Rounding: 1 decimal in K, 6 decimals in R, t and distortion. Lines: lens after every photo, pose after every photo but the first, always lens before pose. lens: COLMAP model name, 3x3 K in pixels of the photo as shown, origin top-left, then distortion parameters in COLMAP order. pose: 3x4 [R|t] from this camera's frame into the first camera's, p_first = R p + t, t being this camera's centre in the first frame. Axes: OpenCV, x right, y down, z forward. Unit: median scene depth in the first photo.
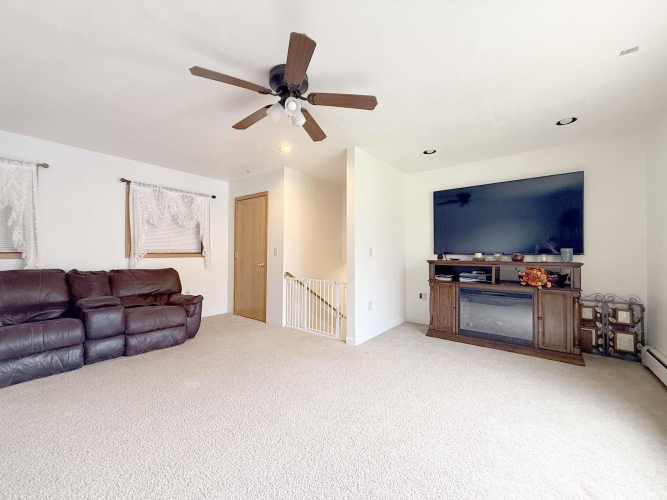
lens RADIAL K [[266.6, 0, 333.5], [0, 266.6, 250.0], [0, 0, 1]] dist [0.000601, 0.000015]
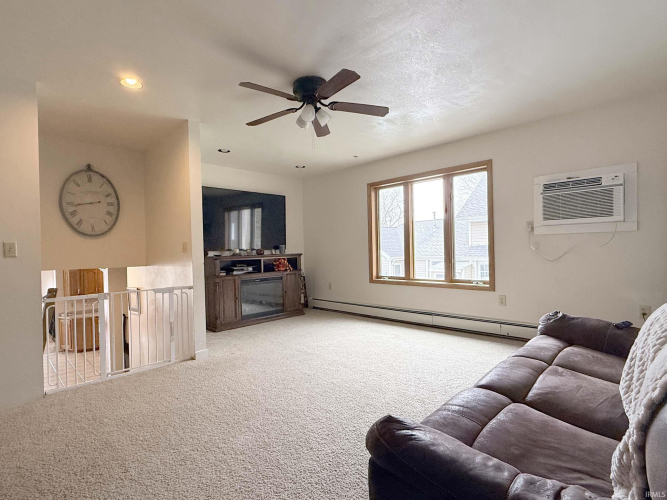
lens RADIAL K [[350.1, 0, 333.5], [0, 350.1, 250.0], [0, 0, 1]] dist [0.000349, 0.000144]
pose [[0.118209, -0.011144, 0.992926, -0.483031], [0.014333, 0.999852, 0.009516, 0.003723], [-0.992885, 0.013107, 0.118351, 0.219157]]
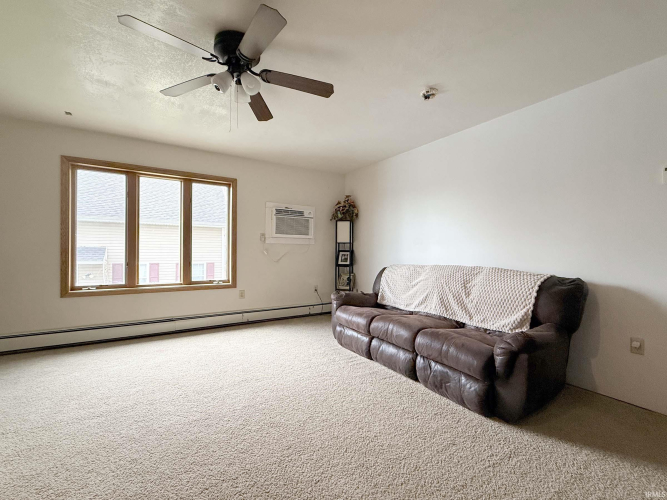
lens RADIAL K [[287.5, 0, 333.5], [0, 287.5, 250.0], [0, 0, 1]] dist [0.000171, 0.000040]
pose [[-0.940174, -0.008155, 0.340597, -0.236706], [-0.015065, 0.999731, -0.017648, 0.013720], [-0.340361, -0.021724, -0.940044, 0.525783]]
